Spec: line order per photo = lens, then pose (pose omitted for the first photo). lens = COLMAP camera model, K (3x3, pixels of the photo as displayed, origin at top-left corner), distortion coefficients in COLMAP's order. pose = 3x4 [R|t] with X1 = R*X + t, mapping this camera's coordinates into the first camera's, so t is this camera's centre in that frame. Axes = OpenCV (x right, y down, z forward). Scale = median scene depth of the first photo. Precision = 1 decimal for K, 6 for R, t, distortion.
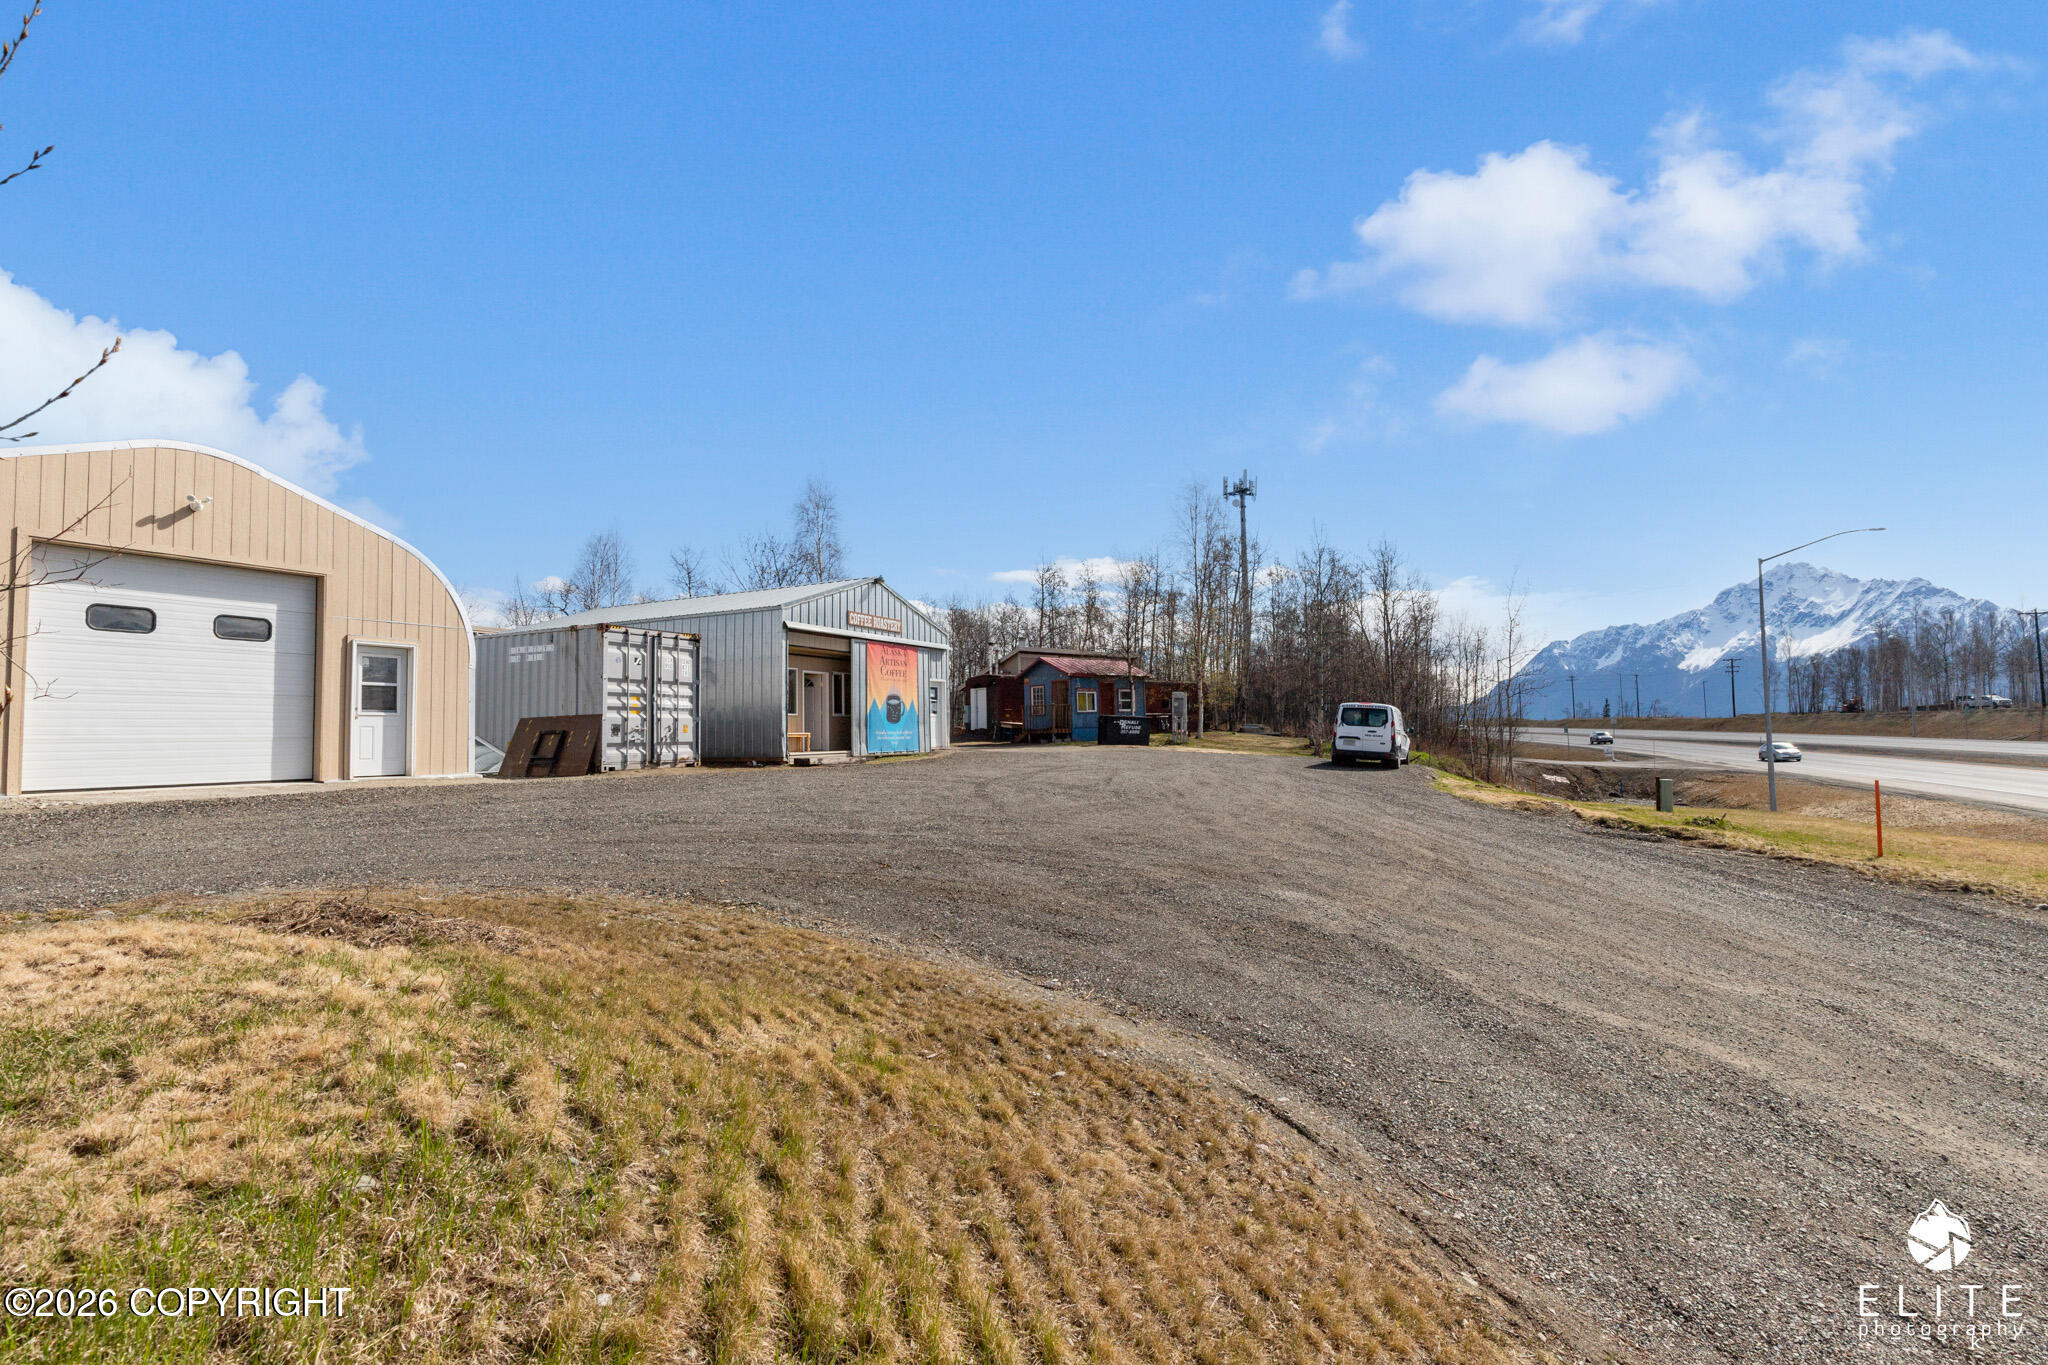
lens RADIAL K [[921.2, 0, 1037.4], [0, 921.2, 687.9], [0, 0, 1]] dist [0.004383, -0.000310]
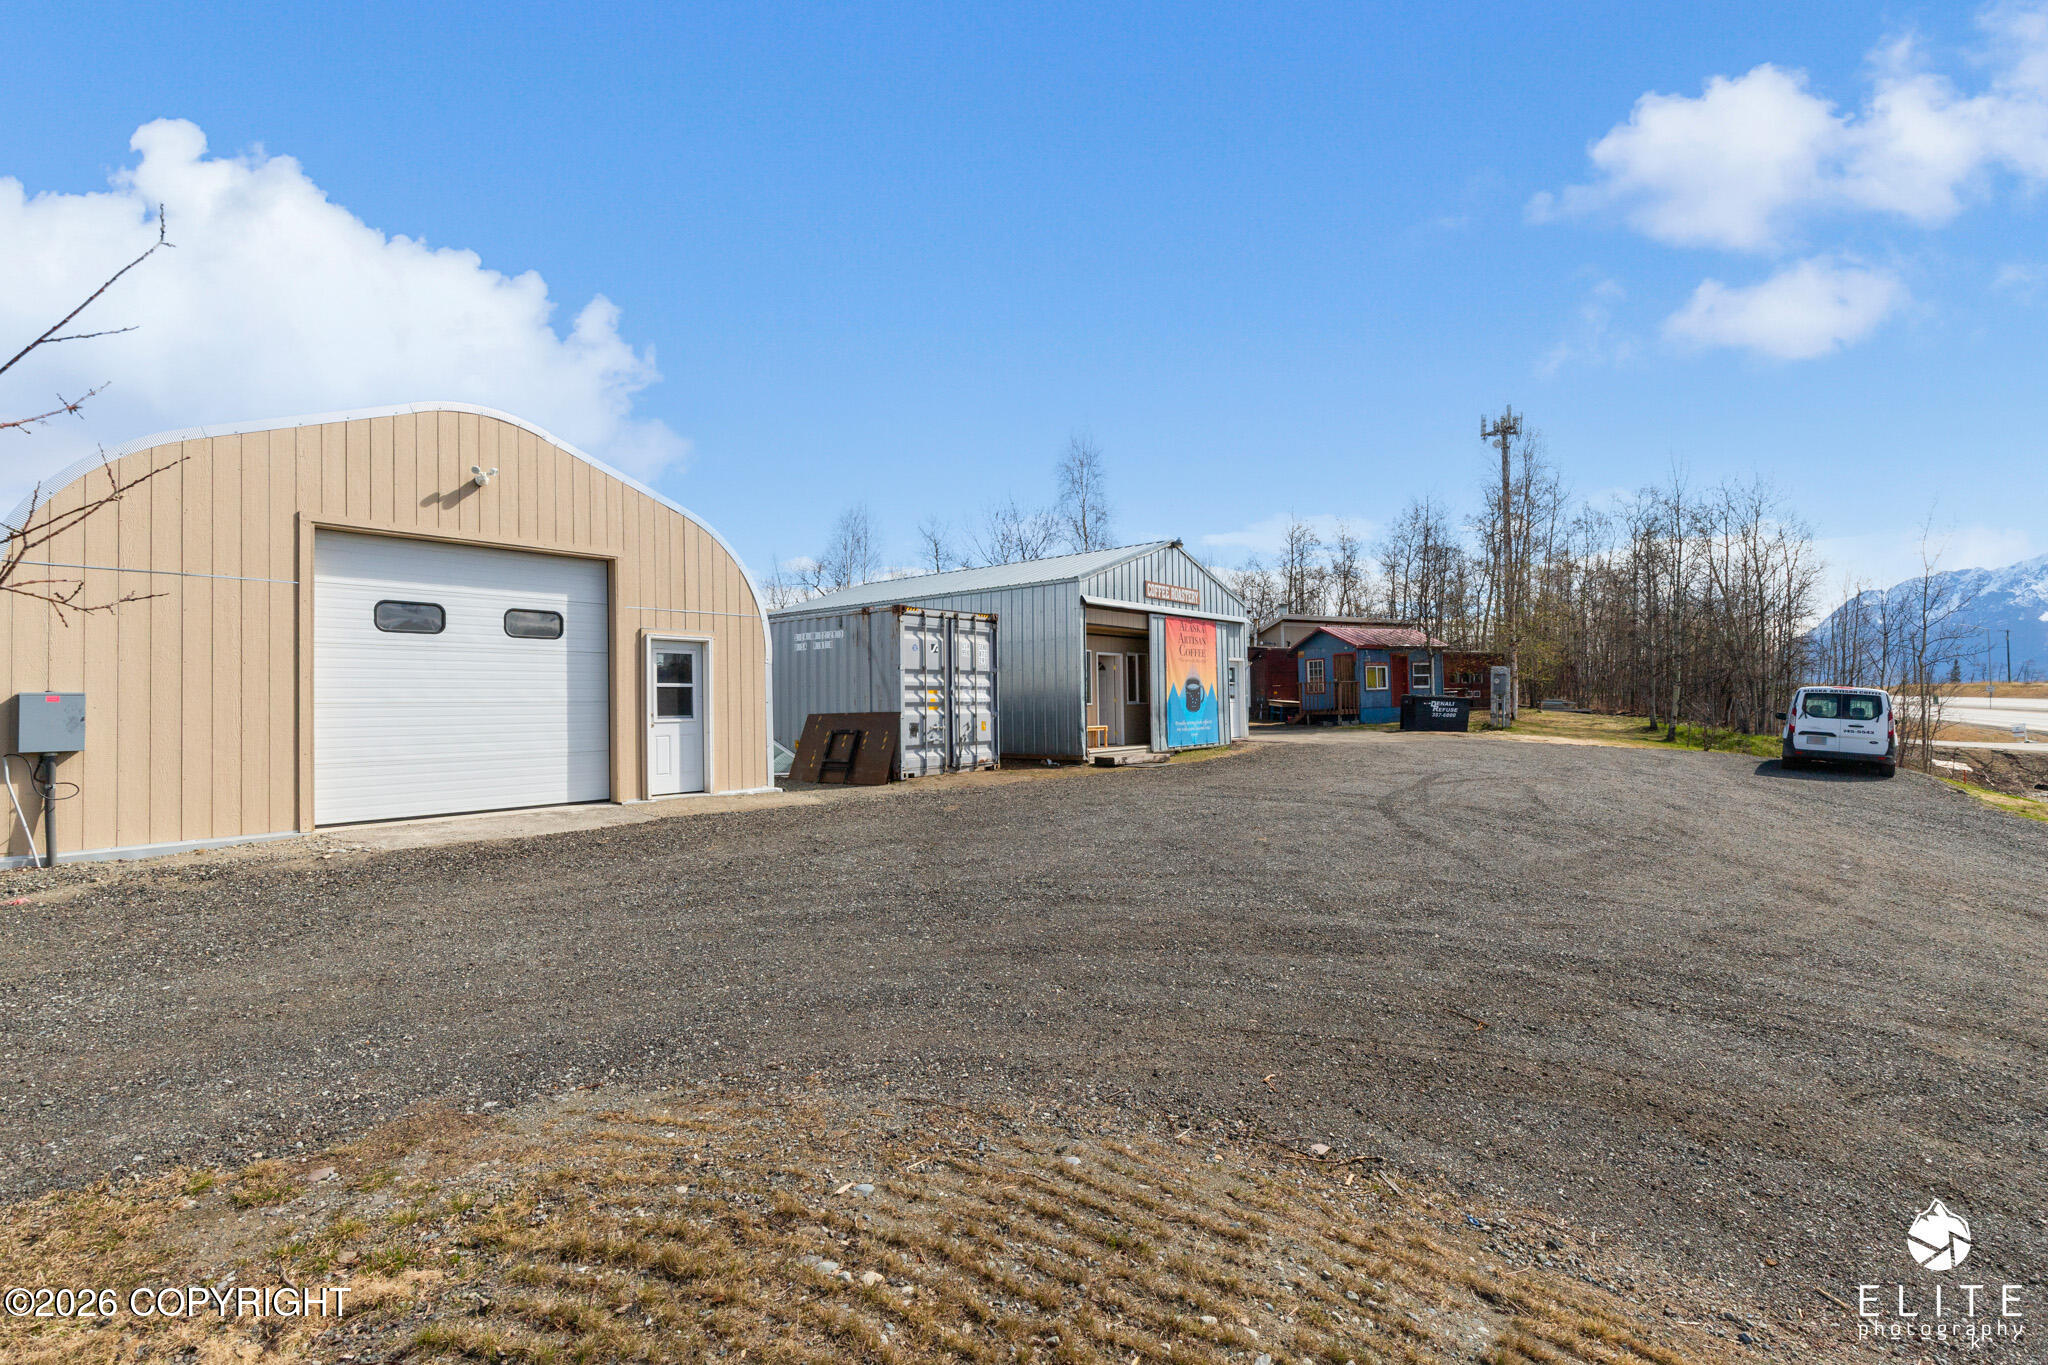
lens RADIAL K [[921.8, 0, 1033.0], [0, 921.8, 693.2], [0, 0, 1]] dist [0.002876, -0.000744]
pose [[0.975507, -0.000465, -0.219969, -0.121058], [0.009933, 0.999071, 0.041942, -0.017022], [0.219745, -0.043100, 0.974605, 0.145371]]
